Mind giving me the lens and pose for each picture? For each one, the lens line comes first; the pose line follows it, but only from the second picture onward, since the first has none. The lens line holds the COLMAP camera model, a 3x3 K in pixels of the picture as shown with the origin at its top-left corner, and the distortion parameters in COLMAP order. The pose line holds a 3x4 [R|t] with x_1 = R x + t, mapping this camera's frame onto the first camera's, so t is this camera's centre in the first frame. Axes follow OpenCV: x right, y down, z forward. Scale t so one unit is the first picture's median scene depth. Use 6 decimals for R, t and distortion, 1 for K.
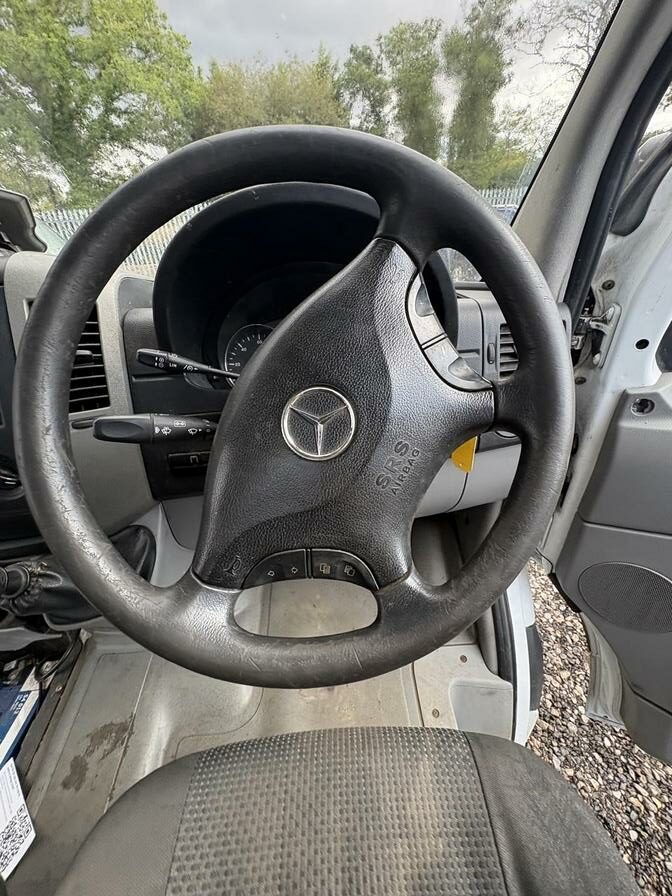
lens RADIAL K [[358.2, 0, 337.4], [0, 358.2, 450.4], [0, 0, 1]] dist [0.001142, 0.001001]
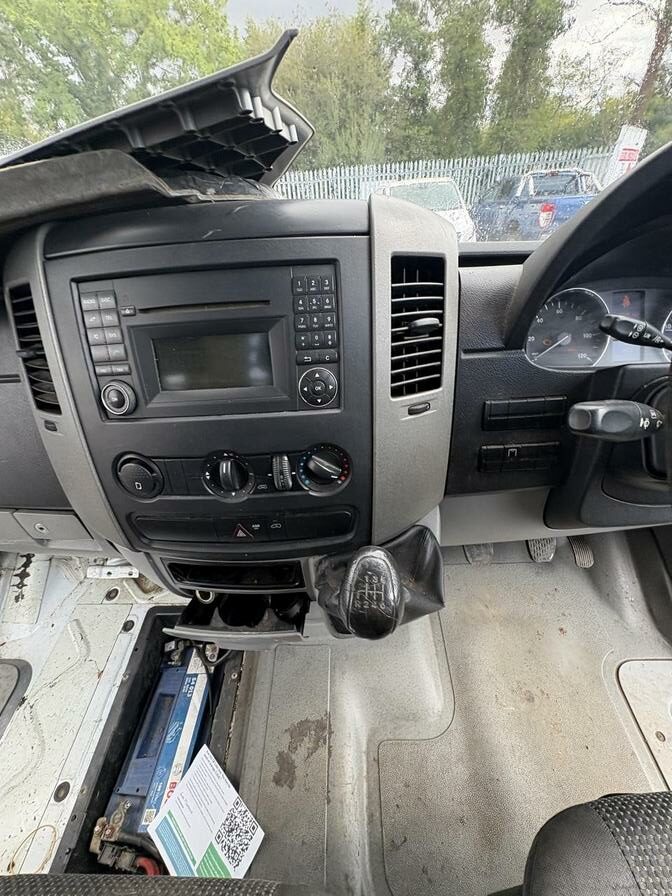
lens RADIAL K [[358.2, 0, 337.4], [0, 358.2, 450.4], [0, 0, 1]] dist [0.001142, 0.001001]
pose [[0.997187, 0.030433, -0.068494, -0.016606], [-0.026600, 0.998065, 0.056195, -0.000387], [0.070072, -0.054215, 0.996068, 0.003056]]
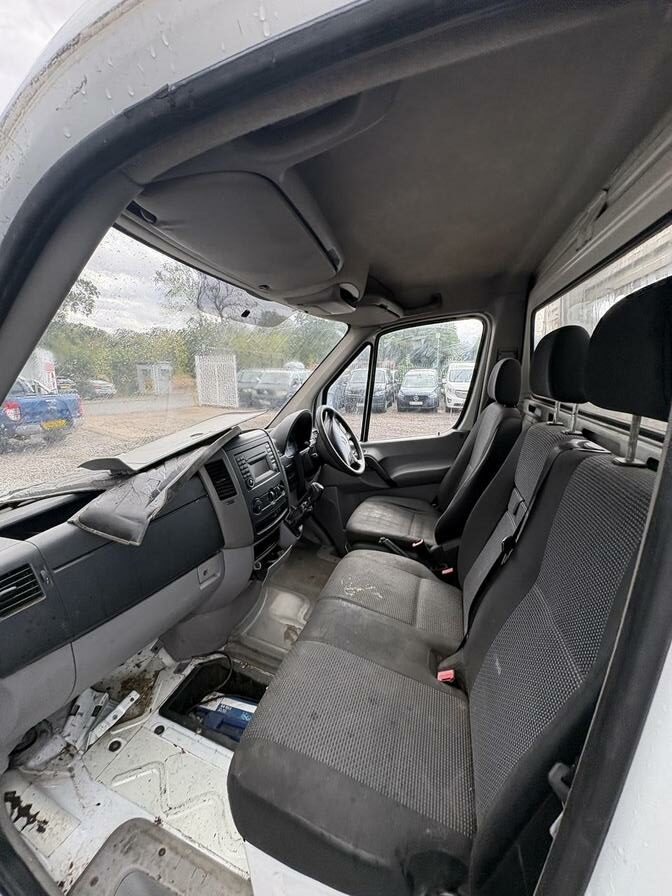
lens RADIAL K [[350.8, 0, 333.0], [0, 350.8, 448.8], [0, 0, 1]] dist [0.002034, 0.000545]
pose [[0.360755, -0.164290, 0.918076, -0.146924], [0.491856, 0.869864, -0.037610, 0.005004], [-0.792423, 0.465129, 0.394615, -0.042176]]
